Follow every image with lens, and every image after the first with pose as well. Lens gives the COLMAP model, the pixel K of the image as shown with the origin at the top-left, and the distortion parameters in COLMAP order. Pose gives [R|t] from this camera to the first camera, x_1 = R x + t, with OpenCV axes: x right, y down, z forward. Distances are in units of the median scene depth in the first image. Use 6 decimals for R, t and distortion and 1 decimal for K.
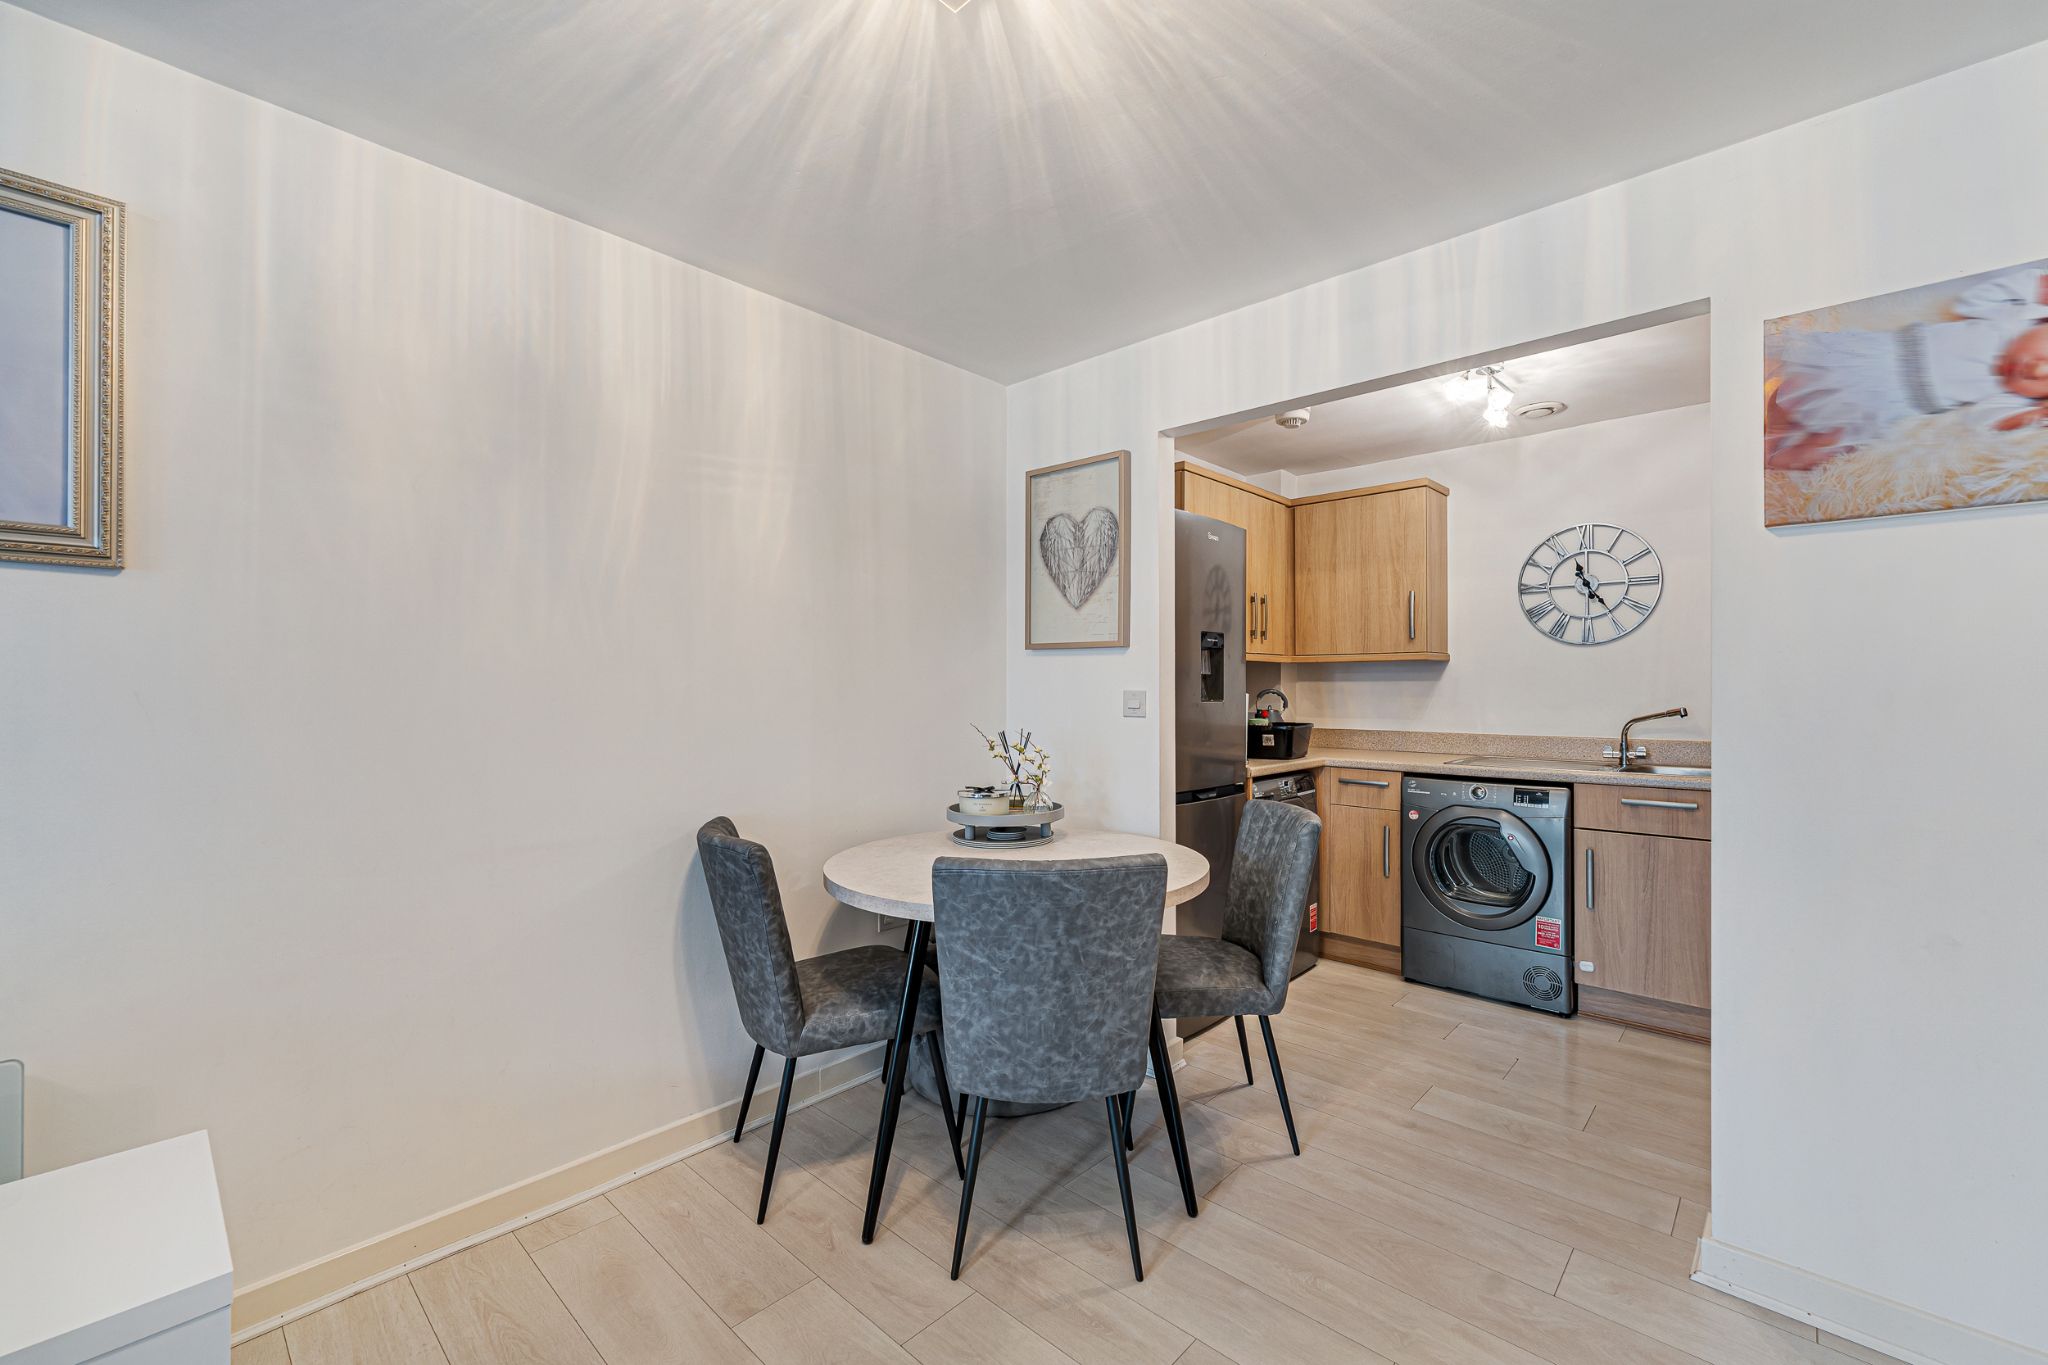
lens RADIAL K [[835.2, 0, 1032.4], [0, 835.2, 683.1], [0, 0, 1]] dist [0.000456, -0.001577]
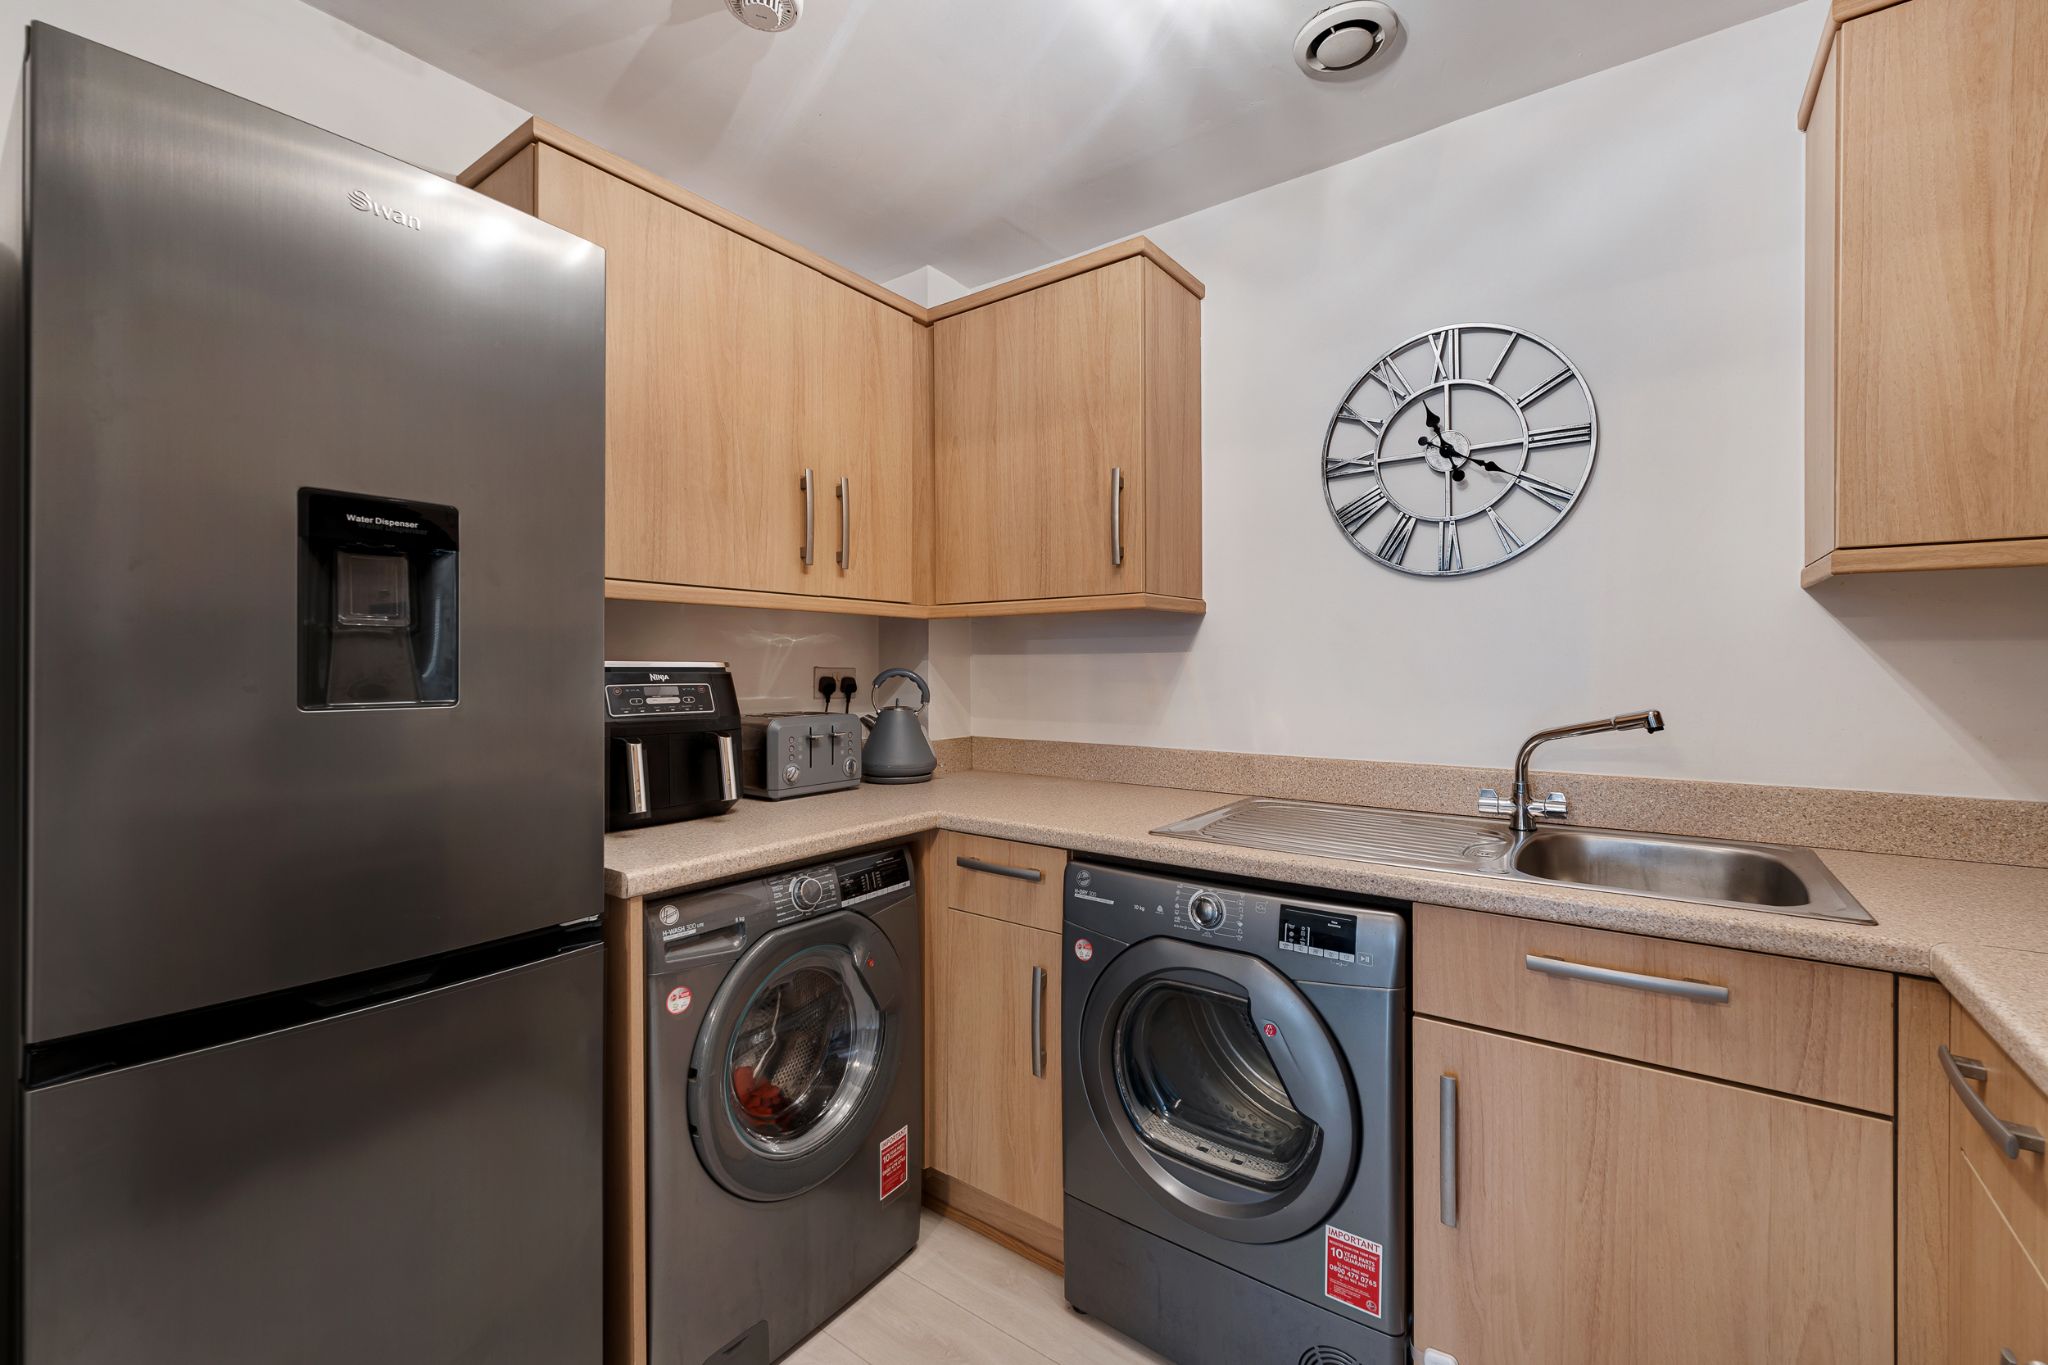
lens RADIAL K [[835.2, 0, 1037.4], [0, 835.2, 668.1], [0, 0, 1]] dist [0.000456, -0.001577]
pose [[0.992827, -0.001925, 0.119544, 0.401886], [0.000983, 0.999968, 0.007935, 0.003893], [-0.119555, -0.007760, 0.992797, 0.594740]]
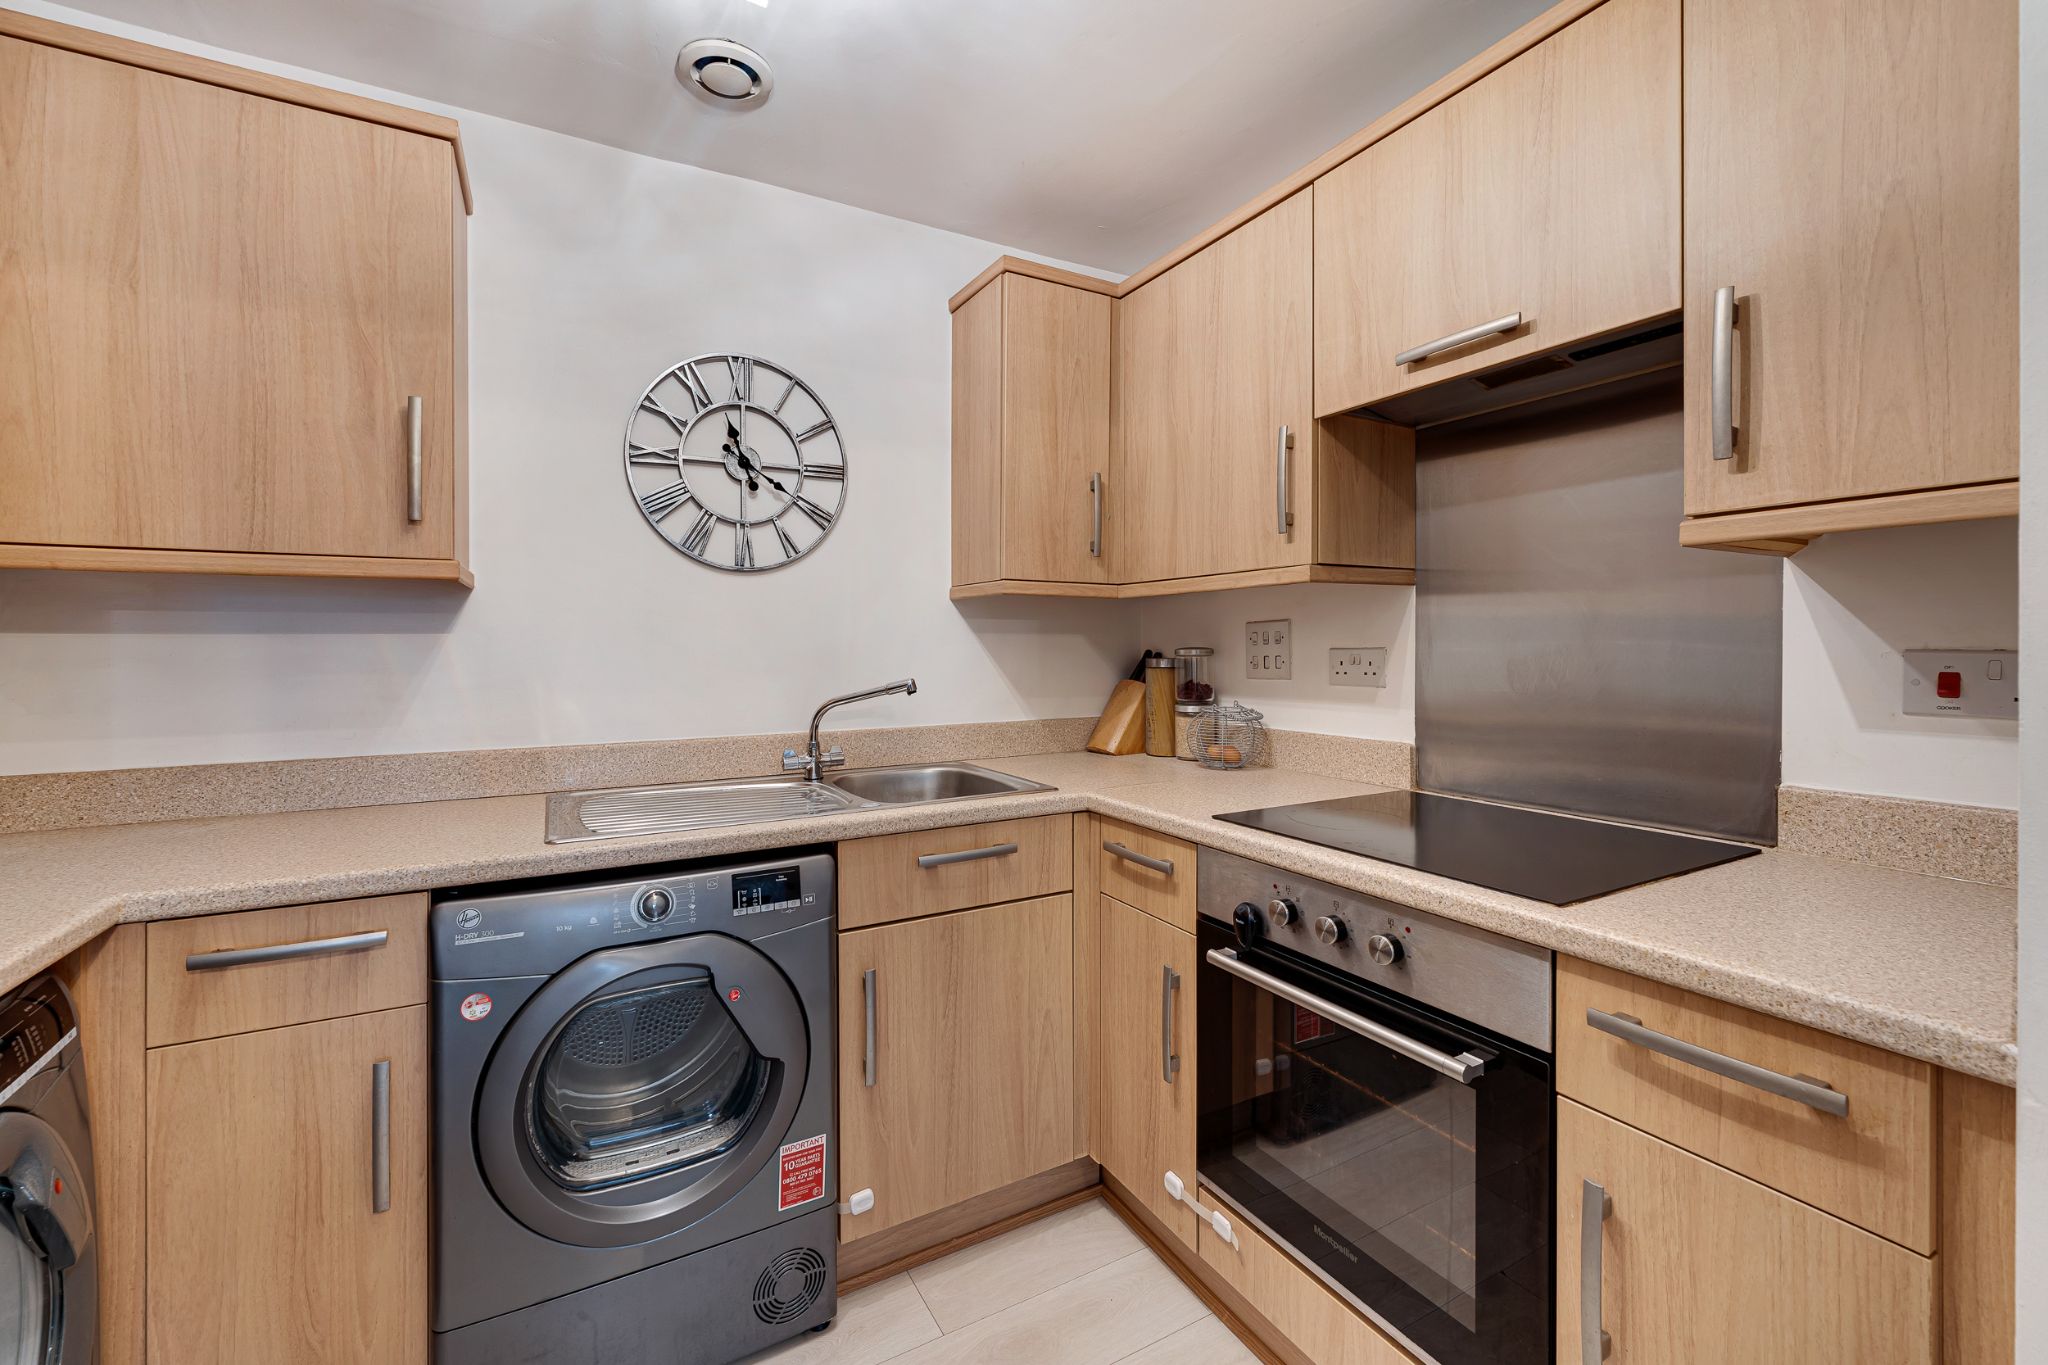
lens RADIAL K [[835.2, 0, 1003.3], [0, 835.2, 652.9], [0, 0, 1]] dist [0.000456, -0.001577]
pose [[0.324459, -0.008871, 0.945858, 0.206339], [0.000347, 0.999957, 0.009259, 0.004150], [-0.945900, -0.002676, 0.324448, 0.713280]]
